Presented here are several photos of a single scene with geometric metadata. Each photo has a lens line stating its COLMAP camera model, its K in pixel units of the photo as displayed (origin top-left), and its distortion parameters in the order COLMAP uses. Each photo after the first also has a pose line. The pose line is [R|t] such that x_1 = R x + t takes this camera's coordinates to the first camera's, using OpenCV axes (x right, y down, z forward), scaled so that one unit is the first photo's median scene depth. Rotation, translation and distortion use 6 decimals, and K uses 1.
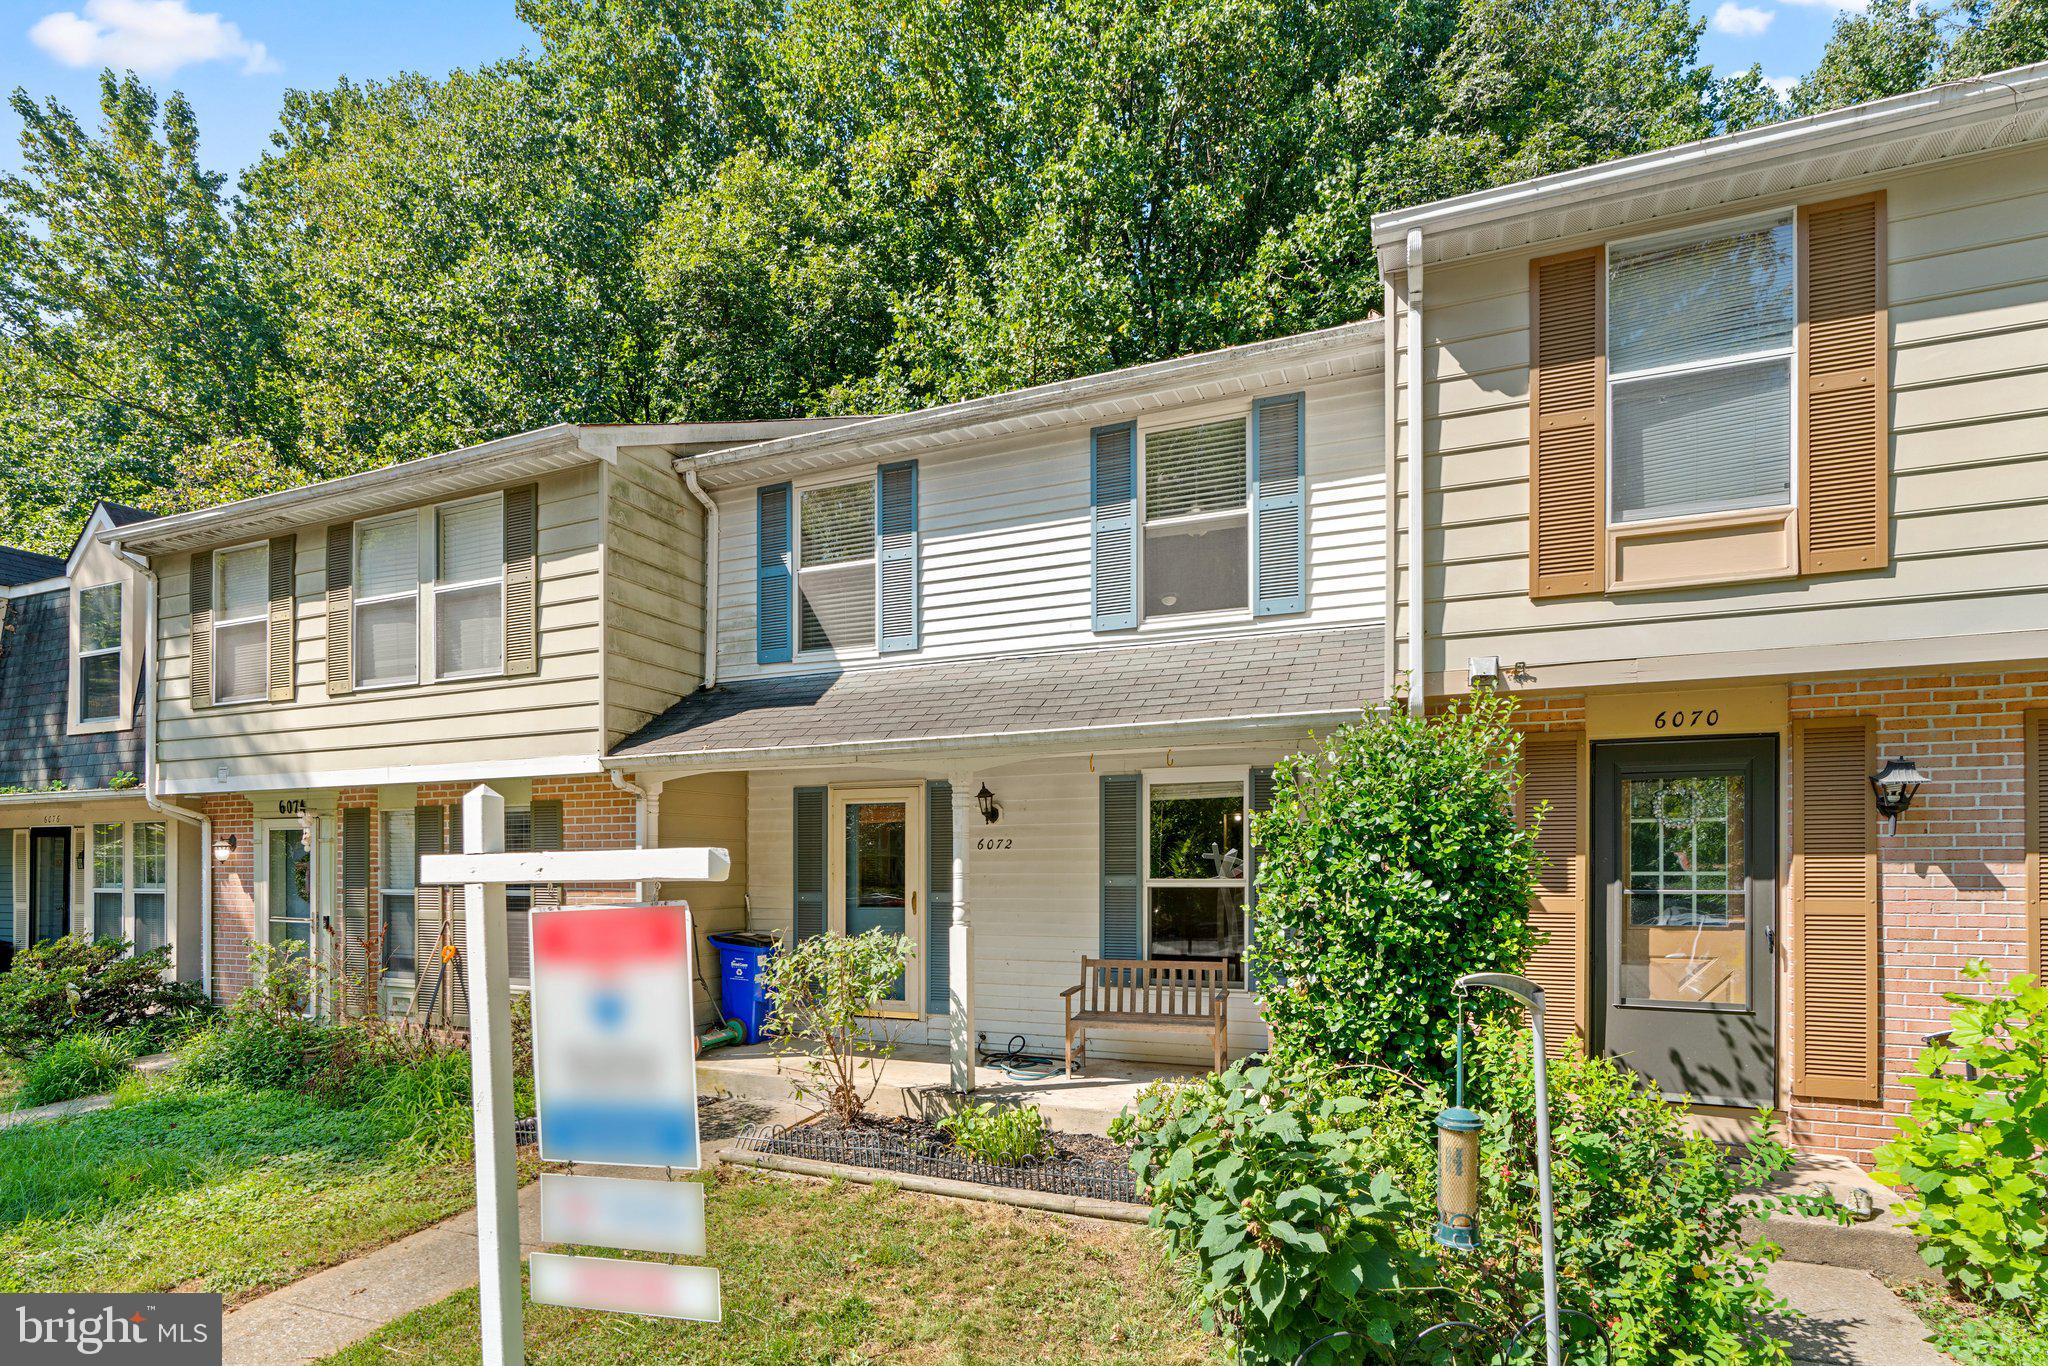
lens RADIAL K [[953.9, 0, 1118.3], [0, 953.9, 872.4], [0, 0, 1]] dist [-0.004159, -0.000549]
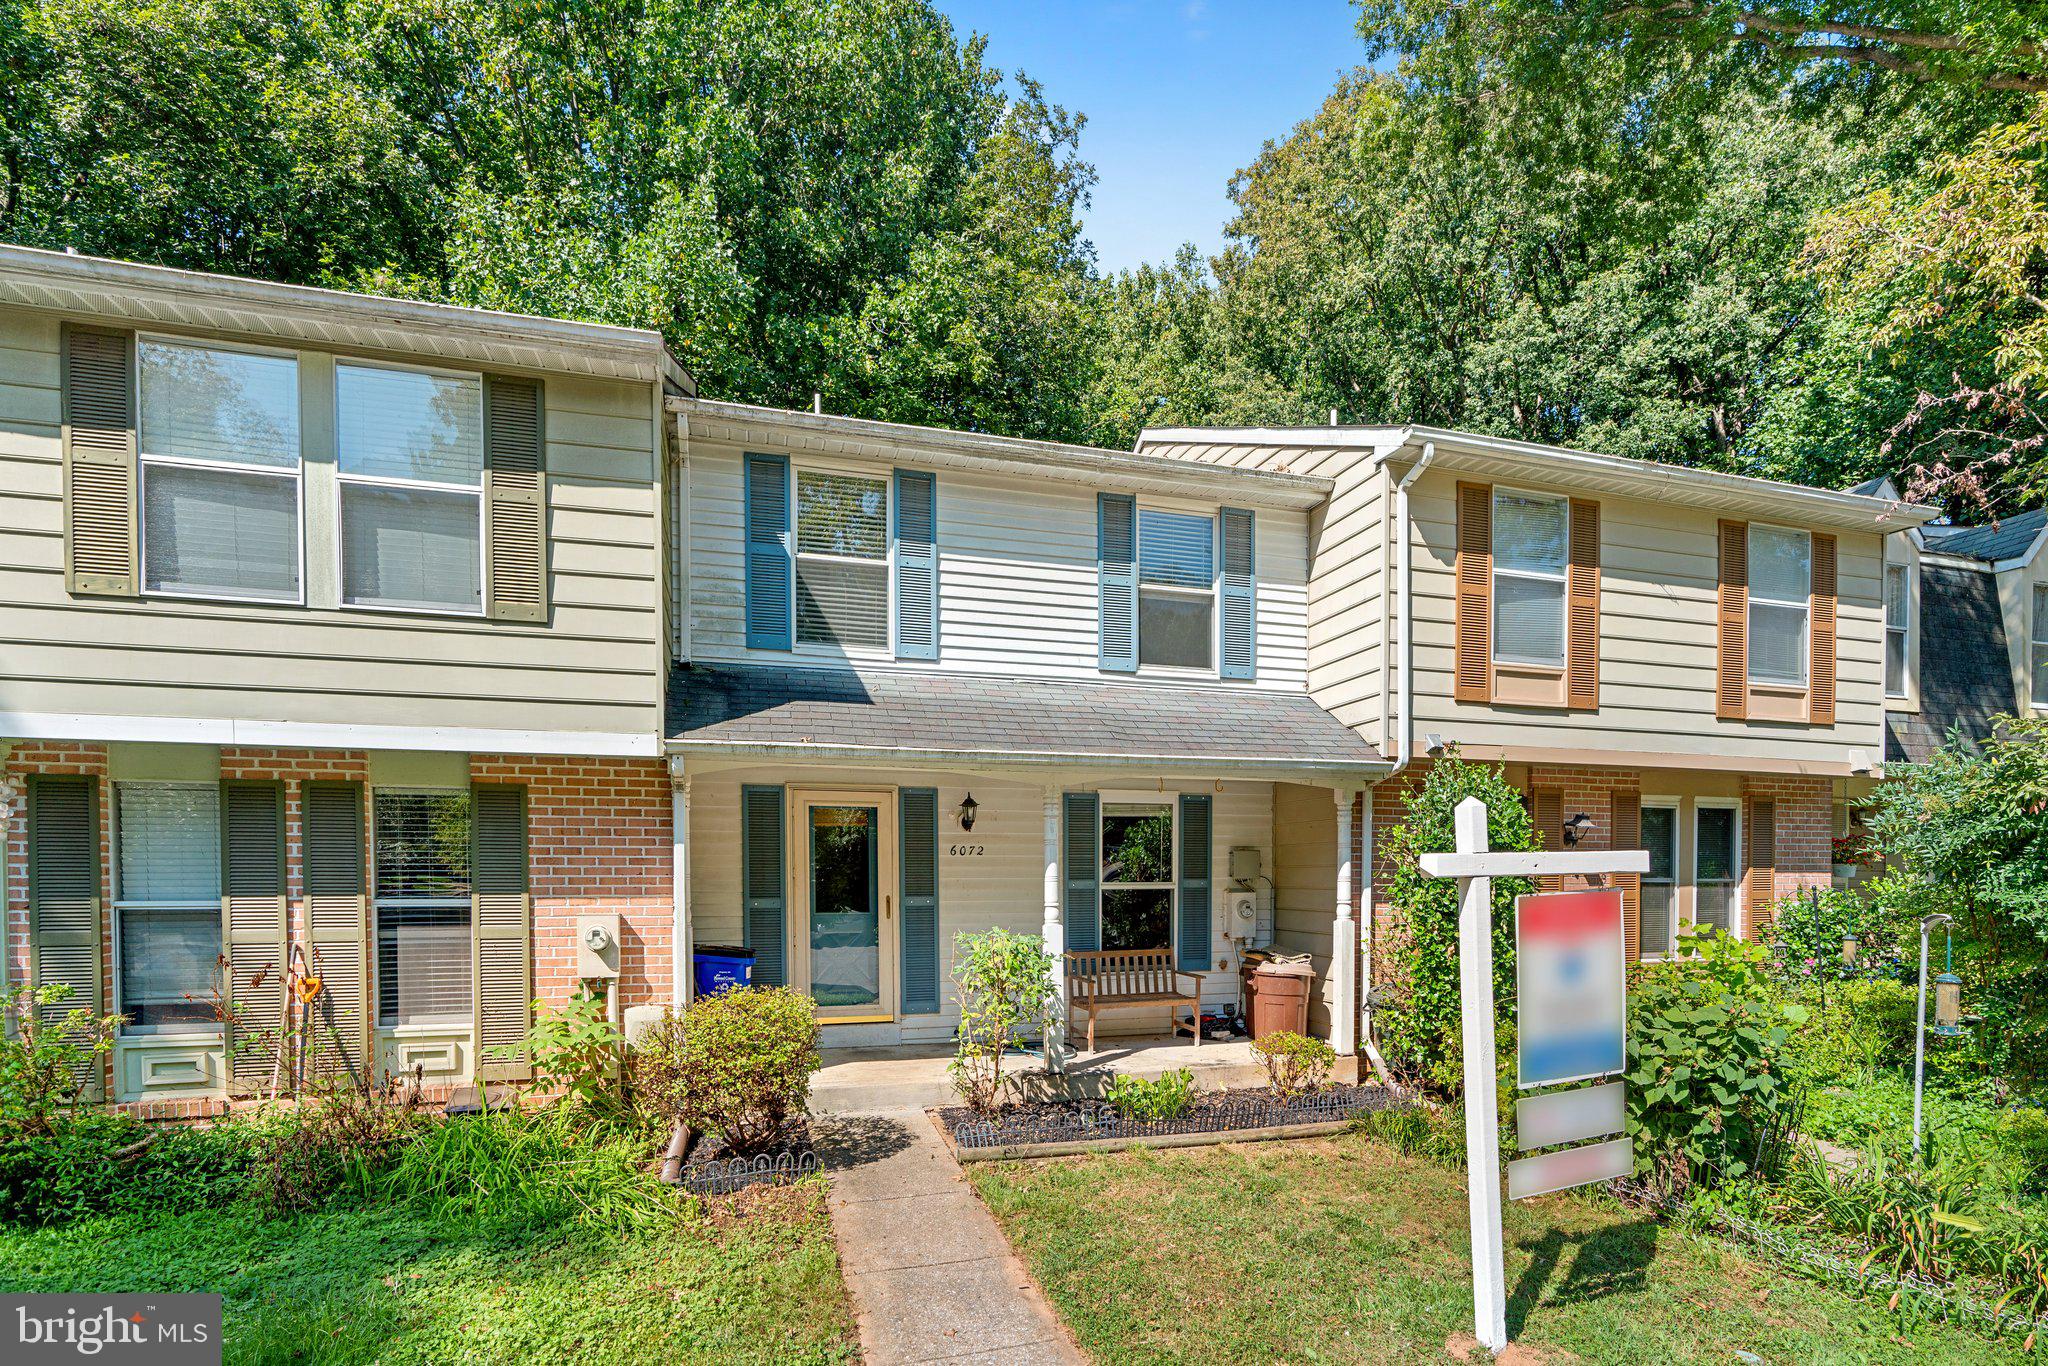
lens RADIAL K [[922.4, 0, 962.9], [0, 922.4, 906.8], [0, 0, 1]] dist [-0.003711, -0.000016]
pose [[0.809828, -0.016790, 0.586427, -0.826827], [0.002501, 0.999680, 0.025168, 0.008307], [-0.586662, -0.018915, 0.809611, 0.182463]]
